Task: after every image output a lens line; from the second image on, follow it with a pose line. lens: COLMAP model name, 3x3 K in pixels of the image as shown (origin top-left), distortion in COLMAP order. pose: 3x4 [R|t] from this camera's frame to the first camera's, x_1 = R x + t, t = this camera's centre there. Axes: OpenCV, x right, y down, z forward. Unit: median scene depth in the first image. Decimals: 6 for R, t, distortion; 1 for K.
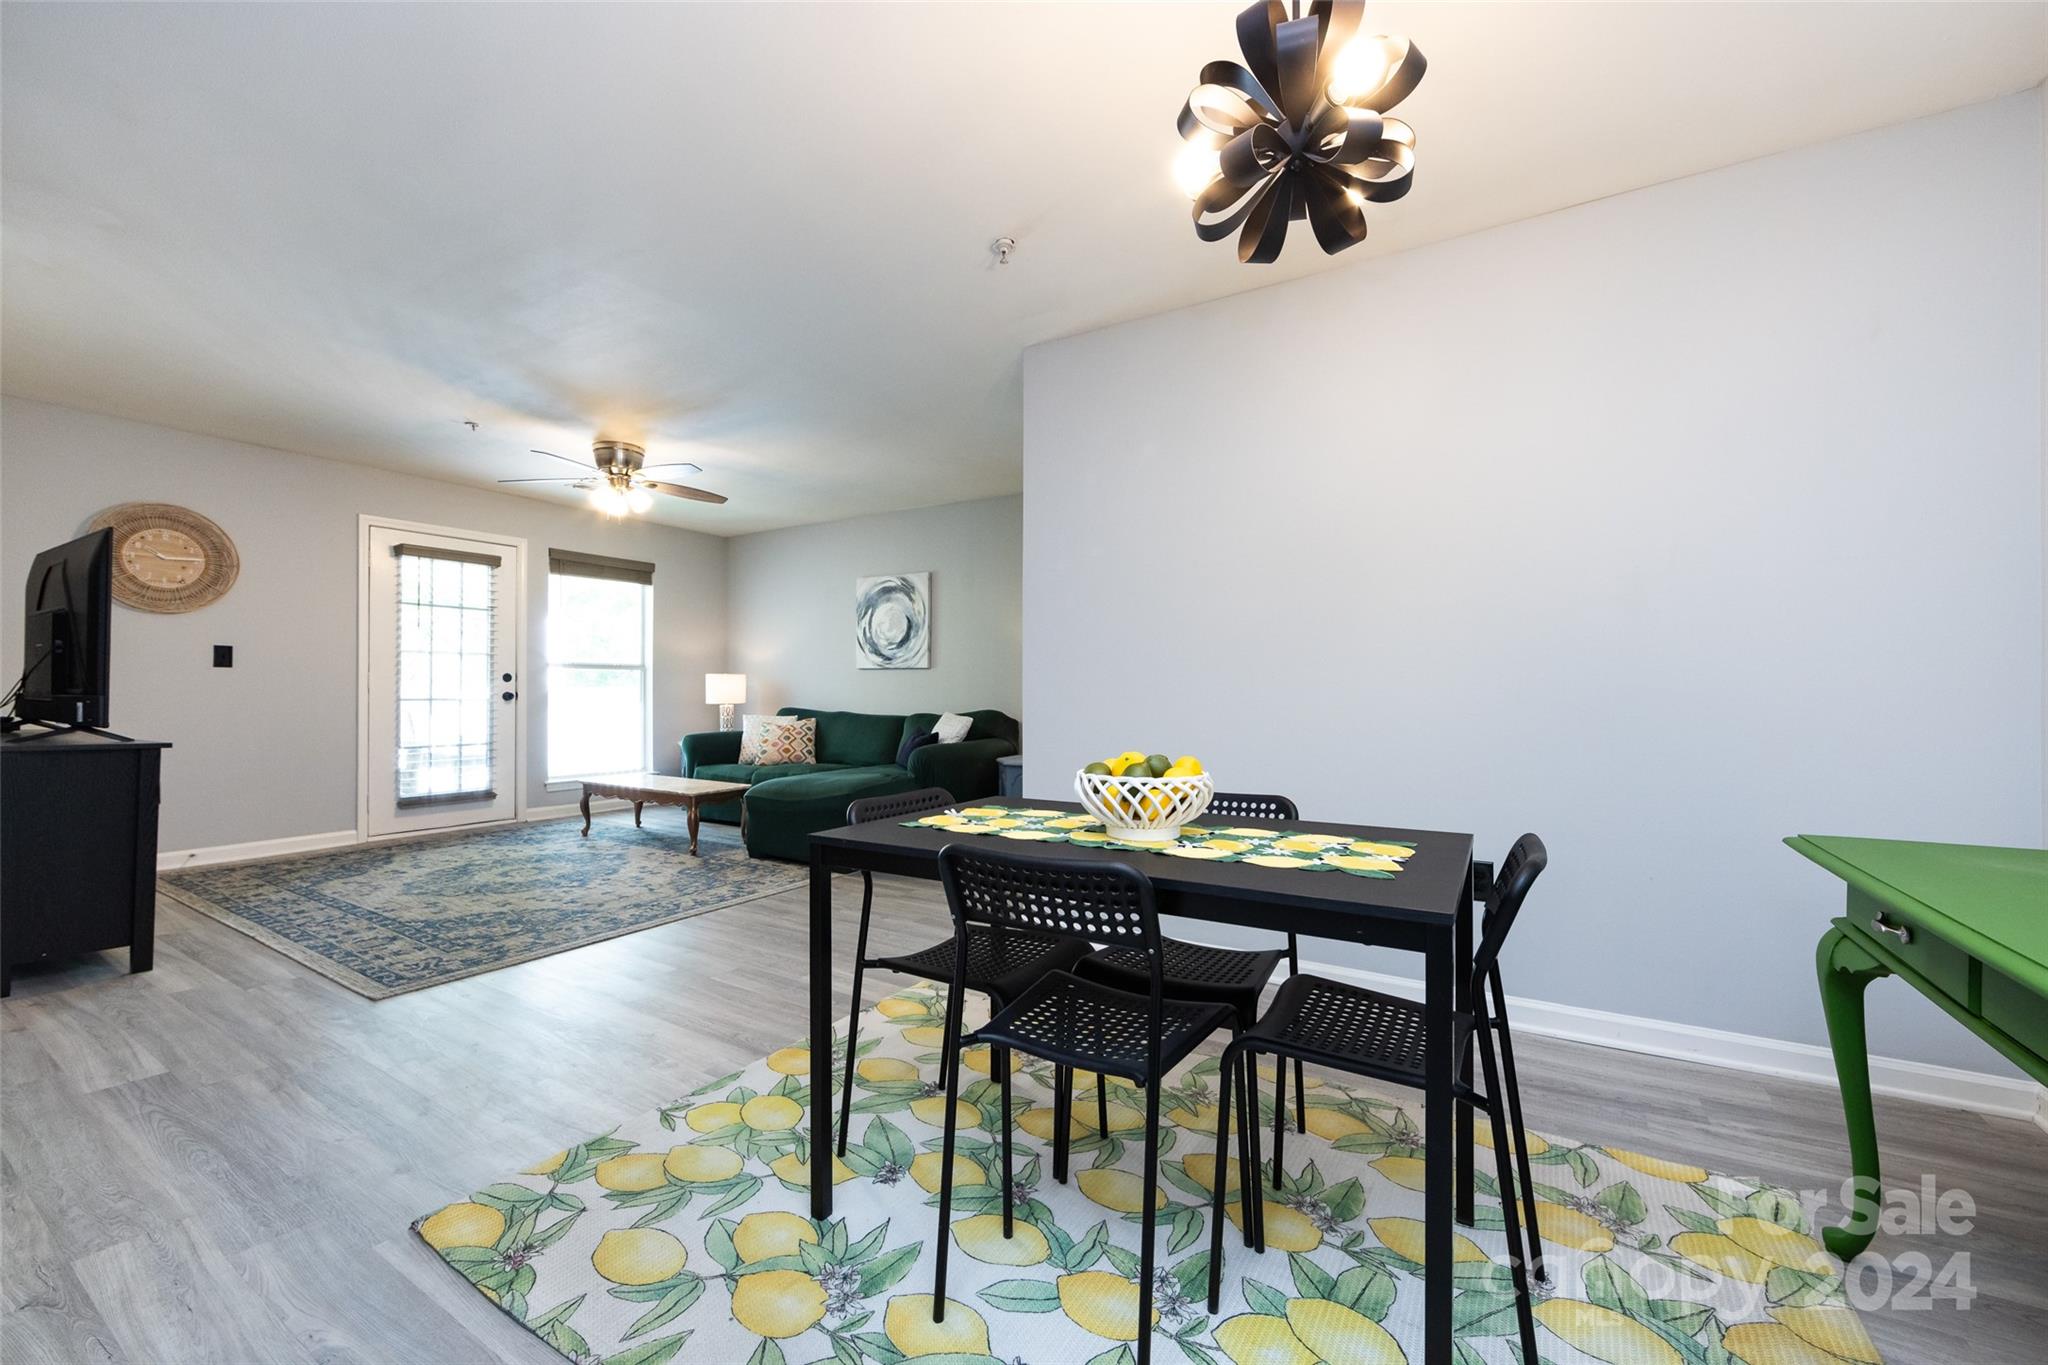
lens RADIAL K [[807.6, 0, 1019.3], [0, 807.6, 688.1], [0, 0, 1]] dist [-0.002965, -0.000481]
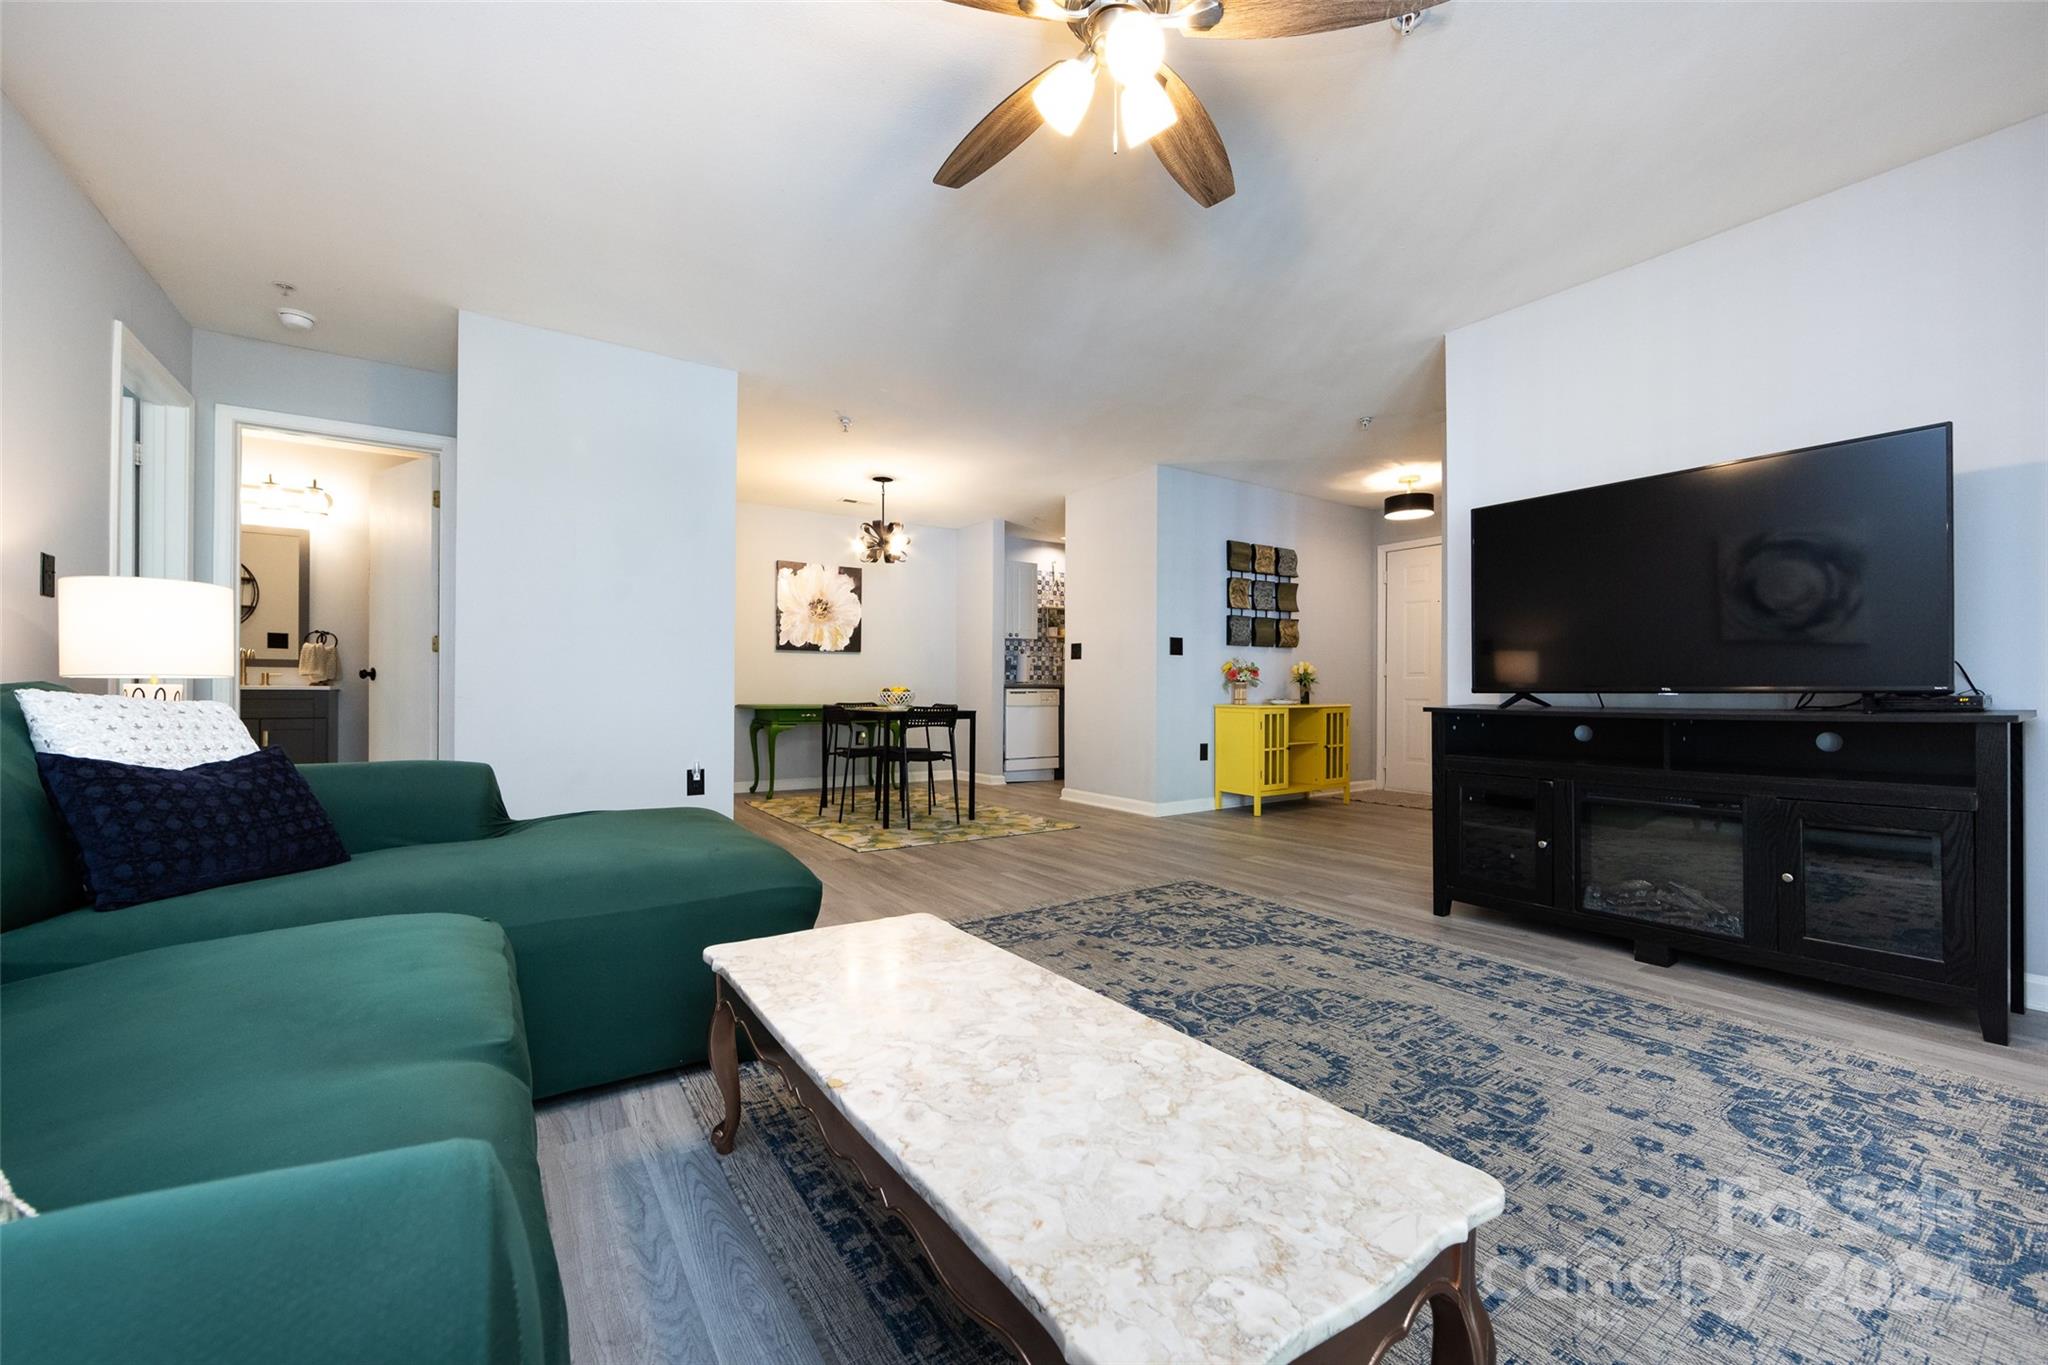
lens RADIAL K [[805.0, 0, 1022.7], [0, 805.0, 692.5], [0, 0, 1]] dist [-0.001810, -0.000377]
pose [[-0.915016, -0.008617, 0.403325, -0.535217], [-0.009204, 0.999958, 0.000484, 0.028012], [-0.403312, -0.003269, -0.915057, 1.187910]]
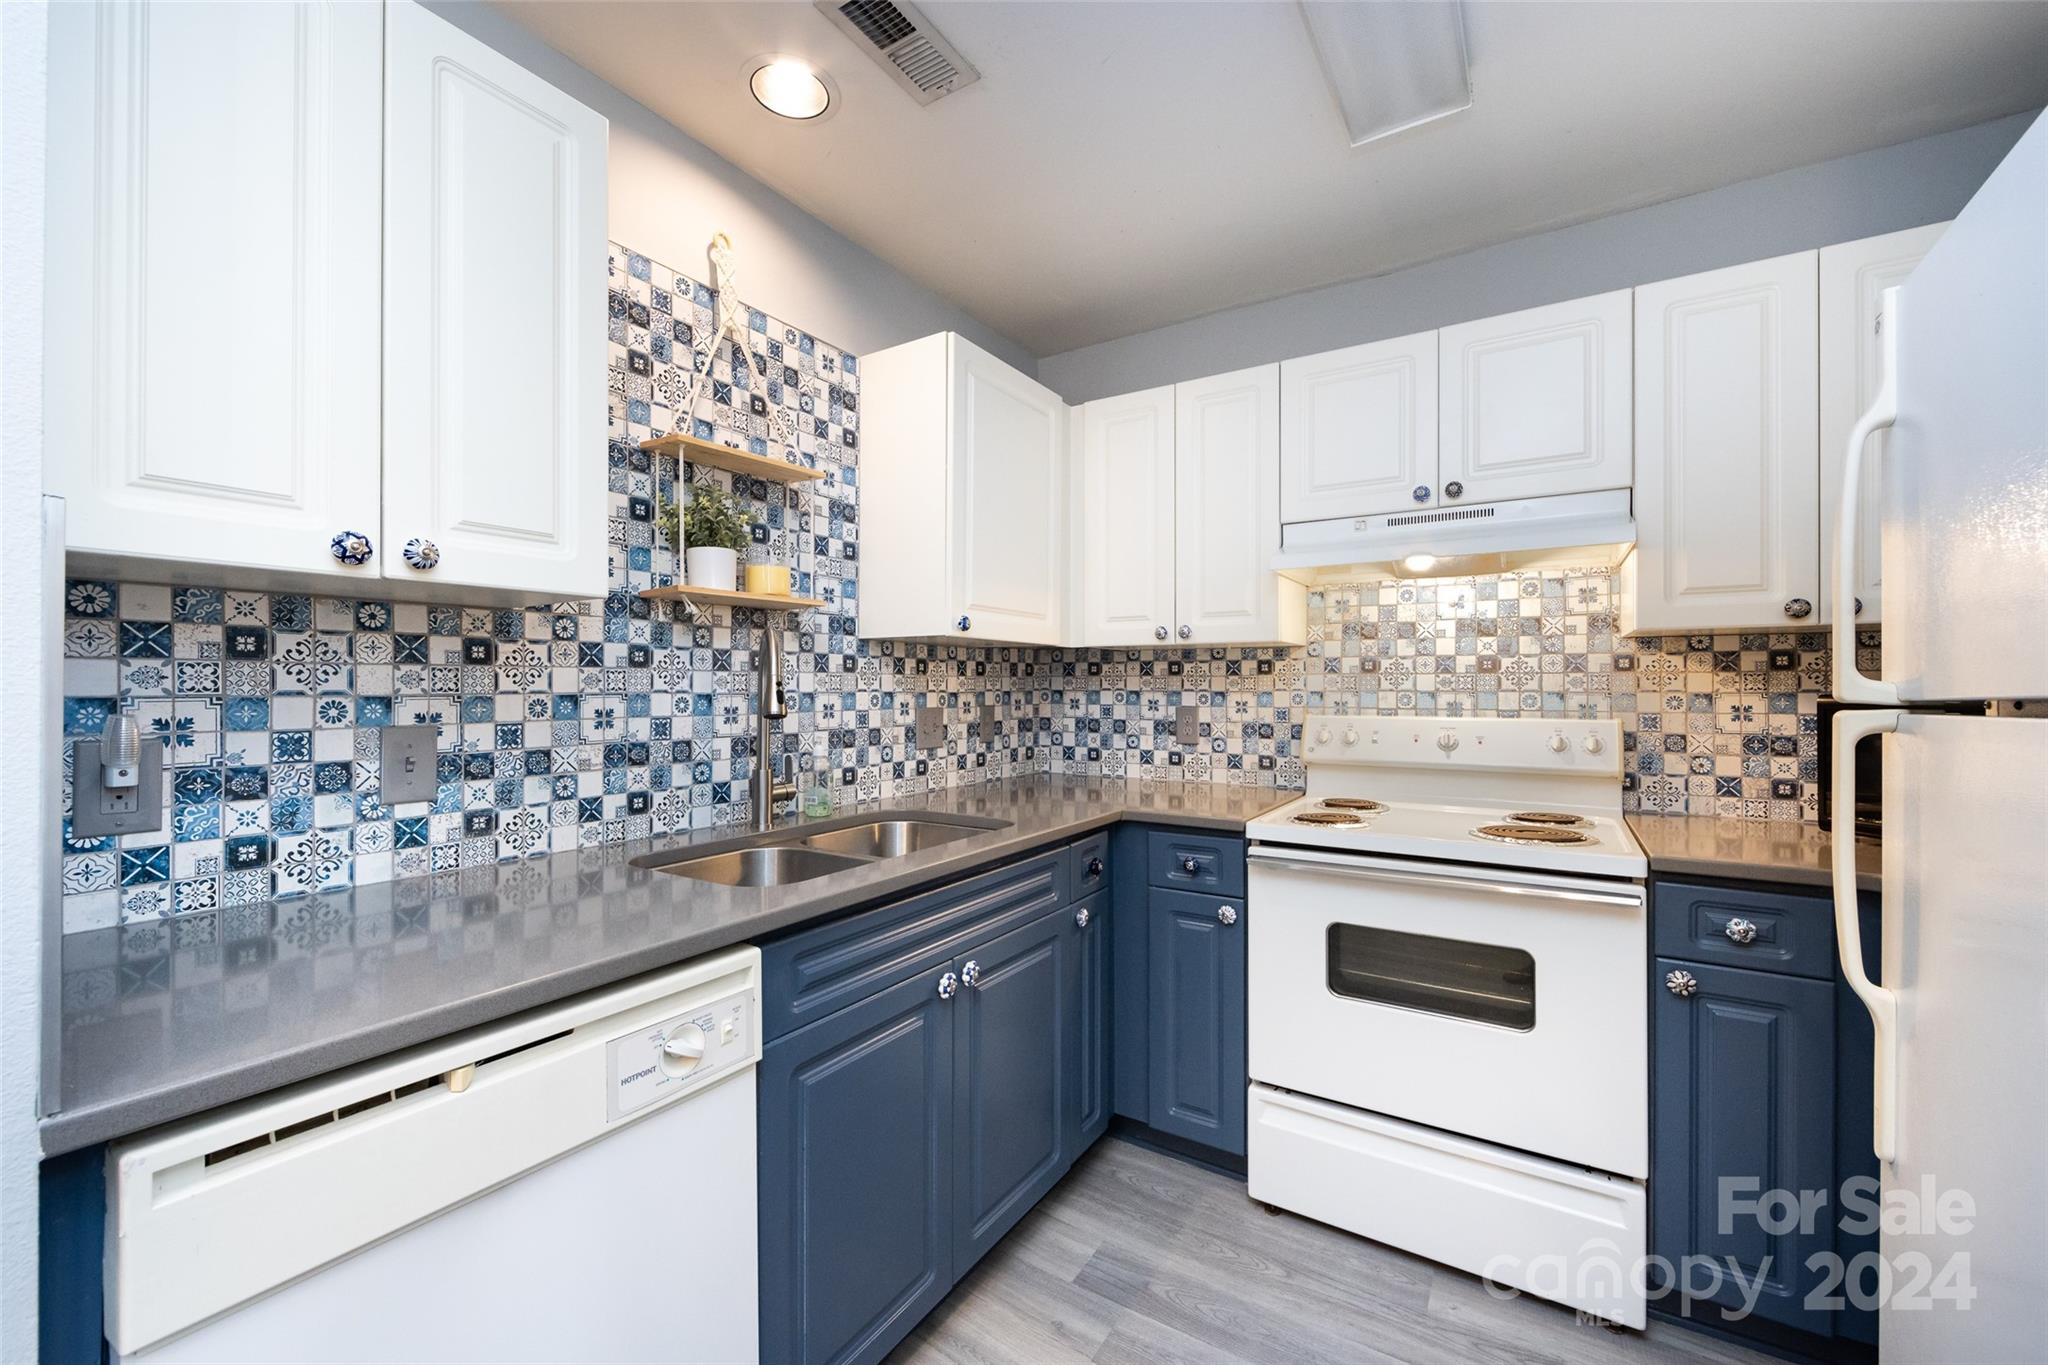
lens RADIAL K [[812.3, 0, 1020.7], [0, 812.3, 684.5], [0, 0, 1]] dist [-0.003442, -0.000631]
pose [[-0.999879, -0.005129, 0.014657, -0.082424], [-0.005271, 0.999939, -0.009702, -0.043295], [-0.014606, -0.009778, -0.999846, 0.047934]]
